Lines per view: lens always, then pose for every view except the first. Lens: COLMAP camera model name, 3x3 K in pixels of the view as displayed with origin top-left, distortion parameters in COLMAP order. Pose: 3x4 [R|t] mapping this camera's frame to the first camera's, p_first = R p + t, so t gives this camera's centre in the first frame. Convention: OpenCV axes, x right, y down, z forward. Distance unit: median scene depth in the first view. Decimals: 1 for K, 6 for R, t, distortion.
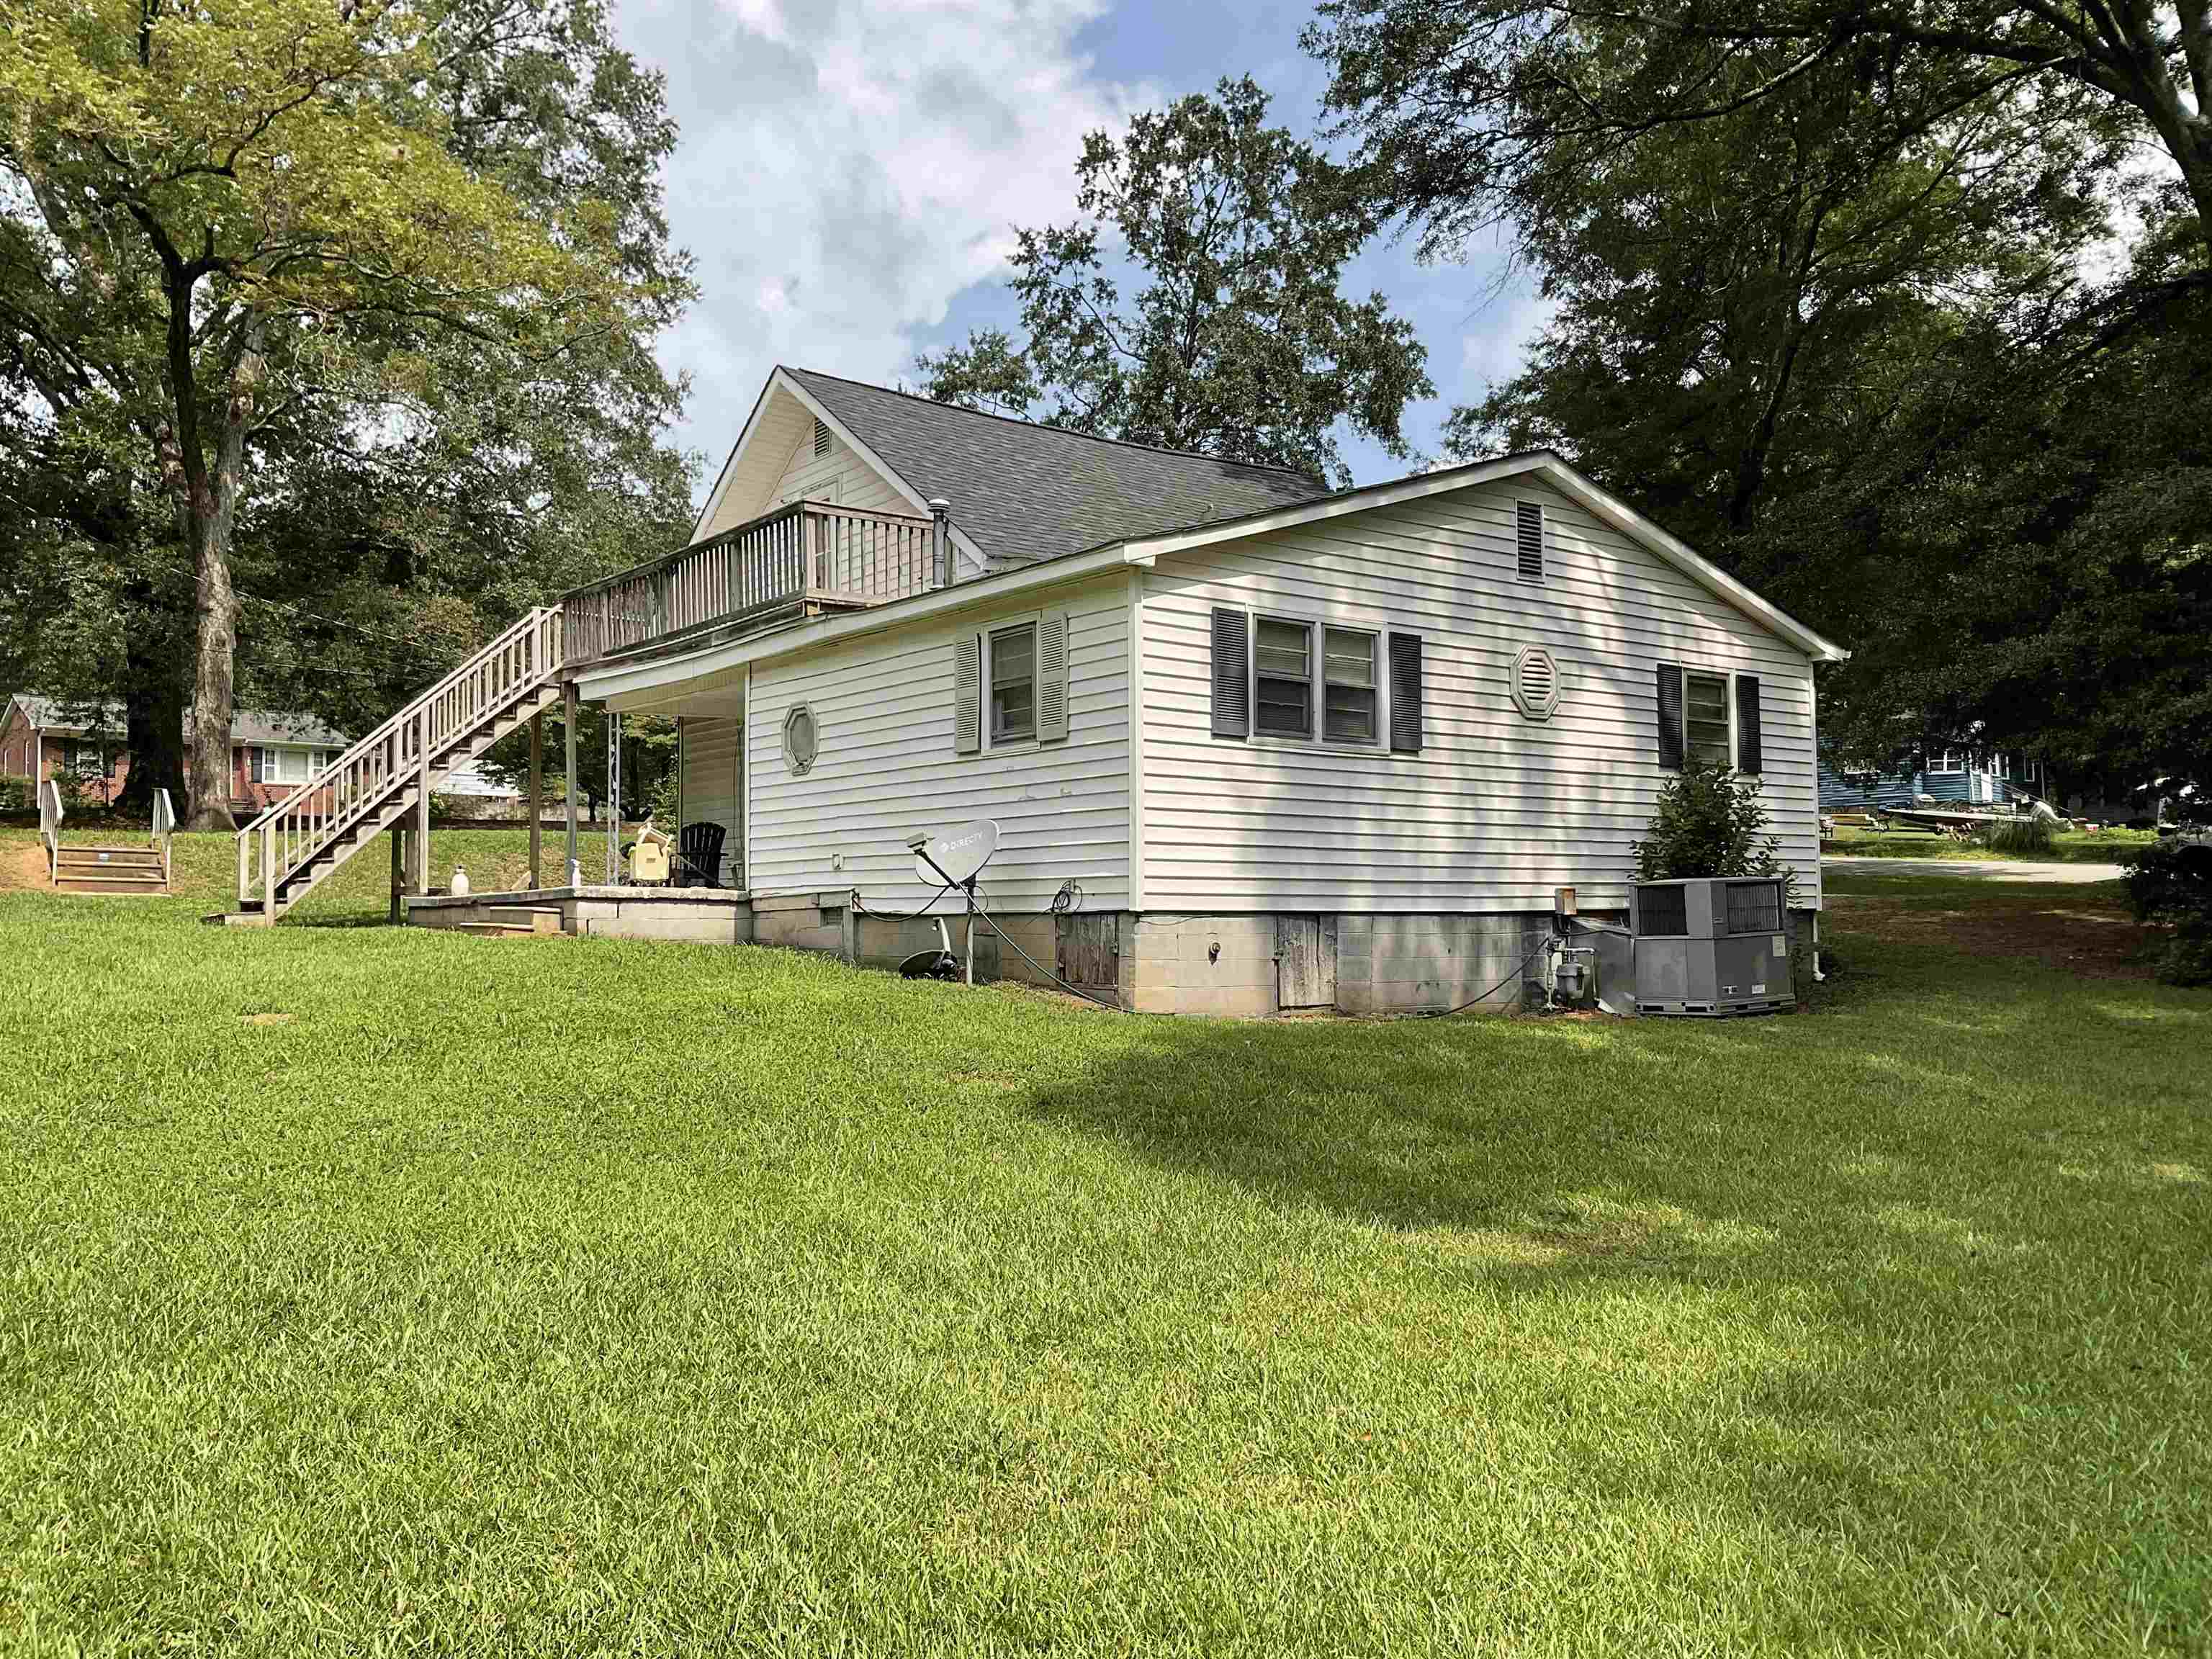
lens RADIAL K [[1845.0, 0, 1106.0], [0, 1845.0, 829.5], [0, 0, 1]] dist [0.123966, -0.244865]
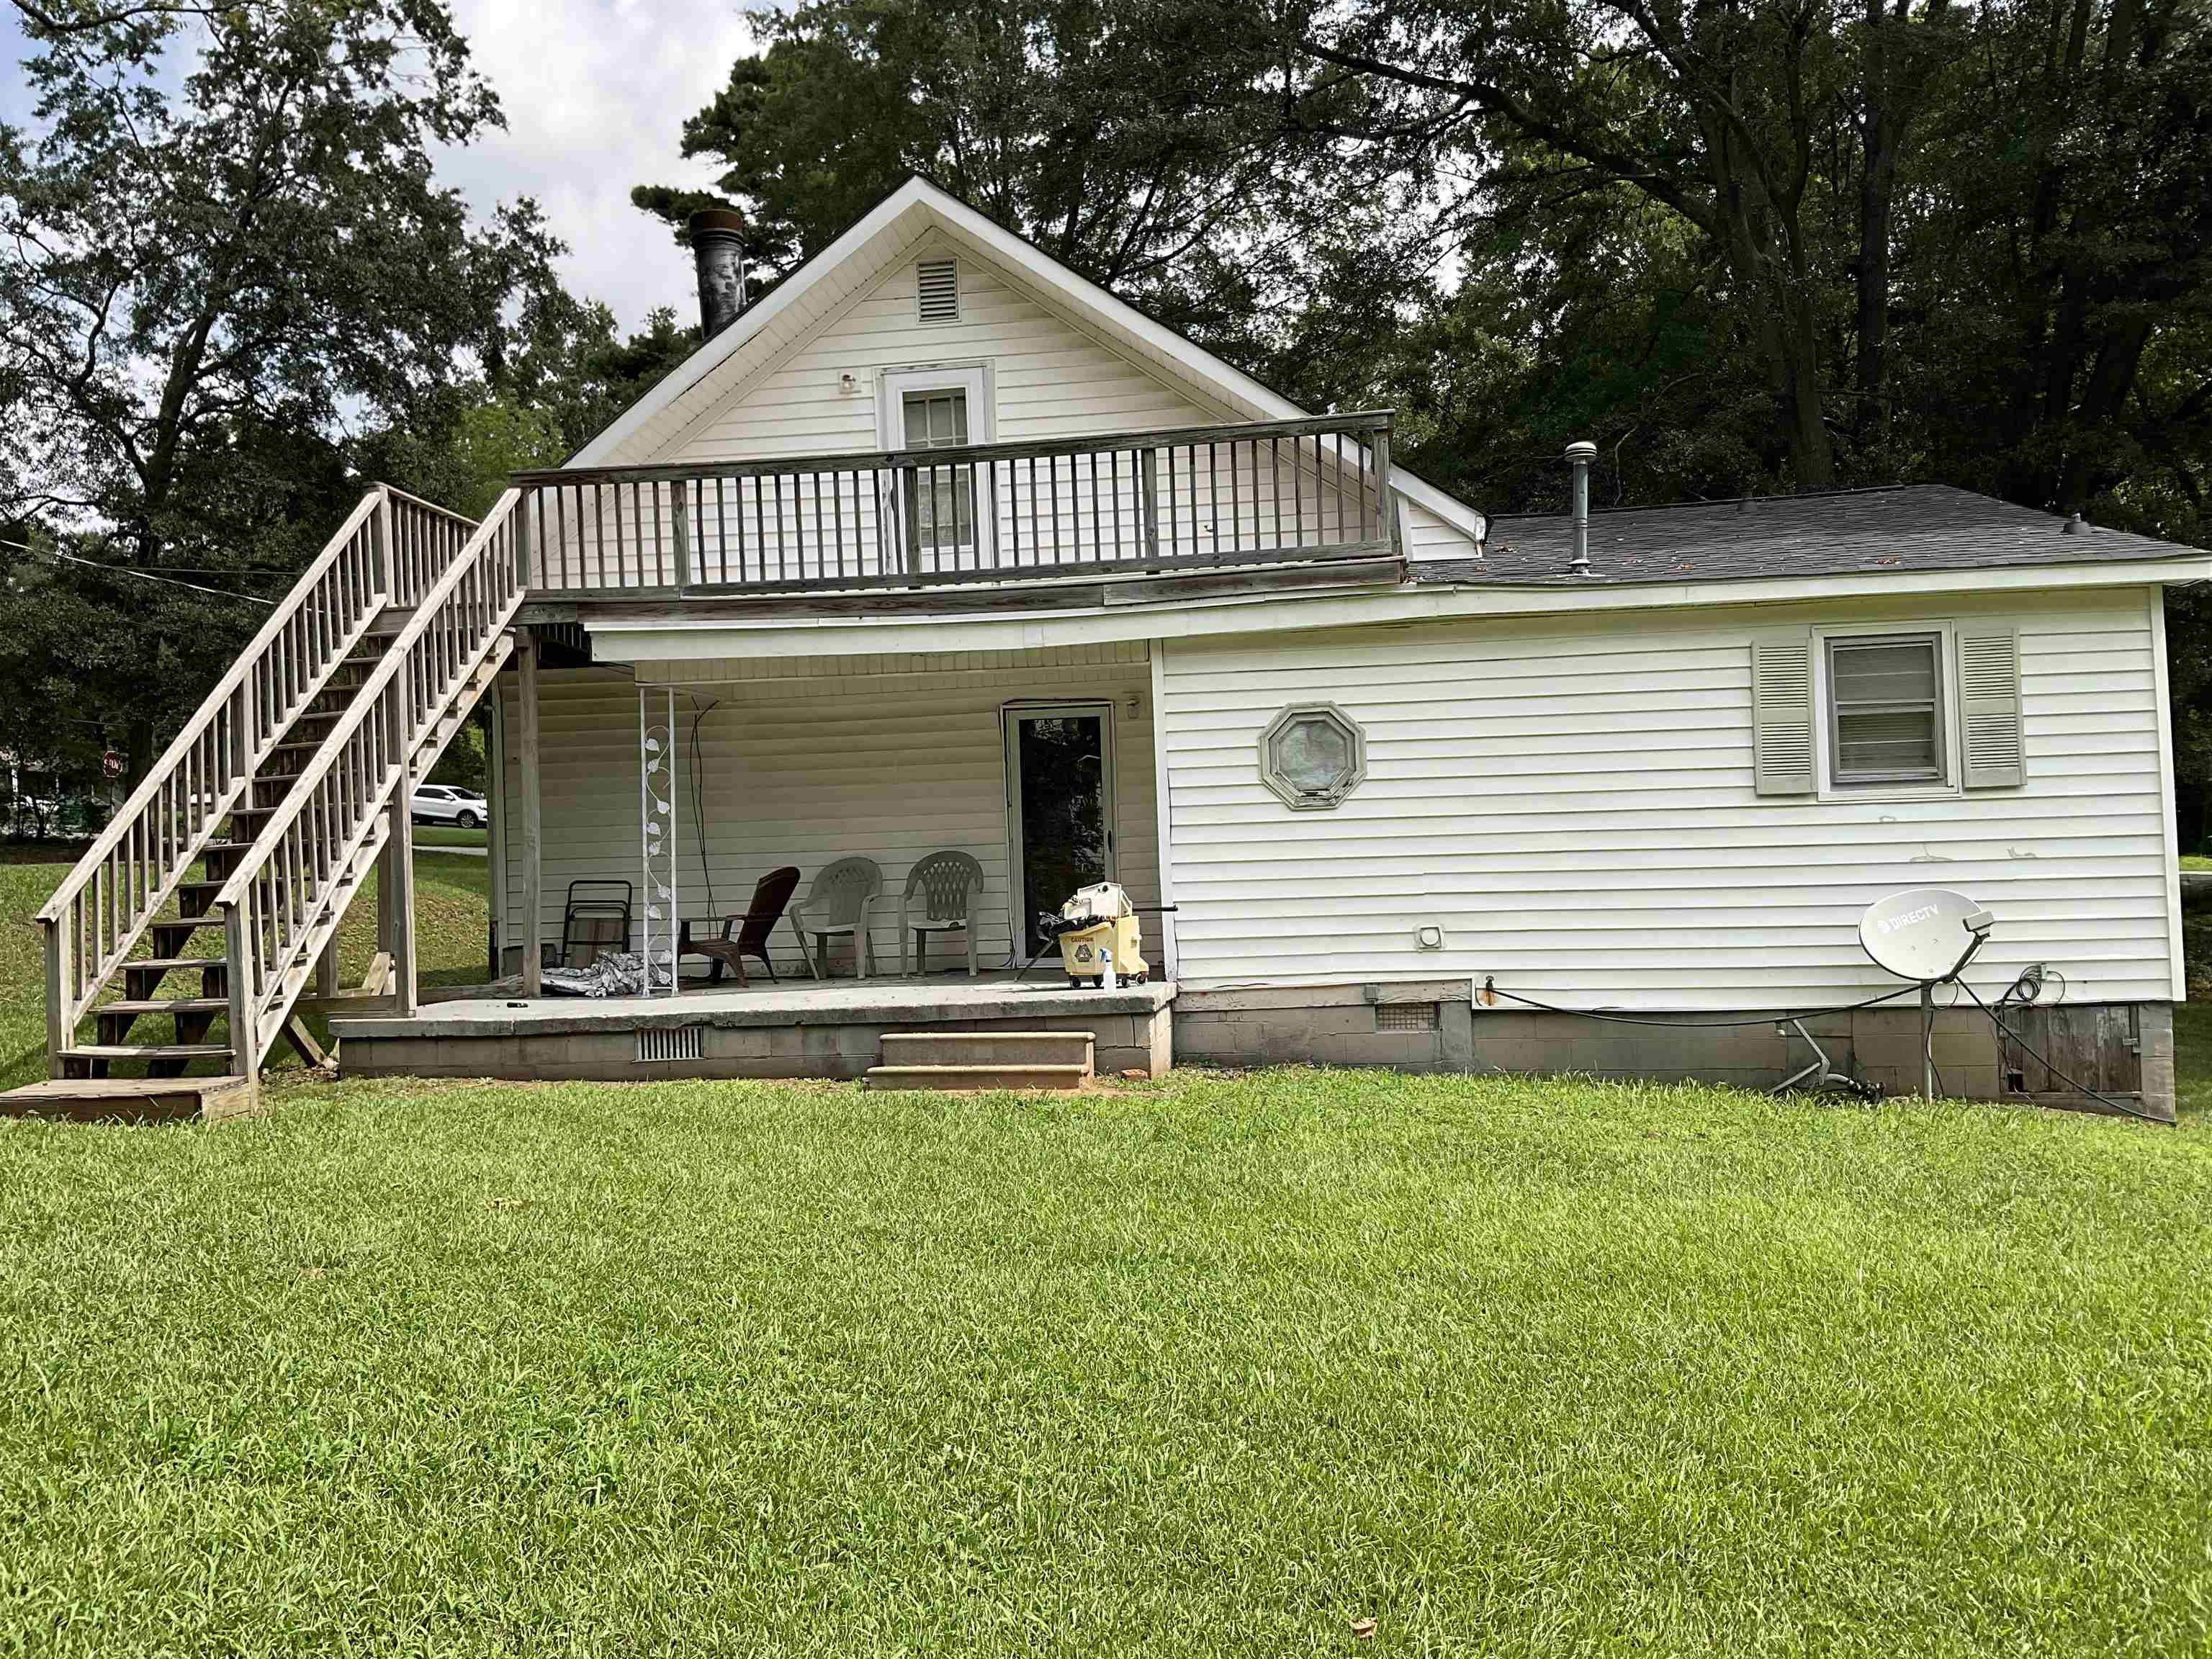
lens RADIAL K [[1859.1, 0, 1043.3], [0, 1859.1, 829.4], [0, 0, 1]] dist [0.057448, -0.090106]
pose [[0.713316, 0.002389, 0.700839, -0.731308], [-0.008978, 0.999943, 0.005730, -0.025925], [-0.700785, -0.010379, 0.713297, 0.589660]]
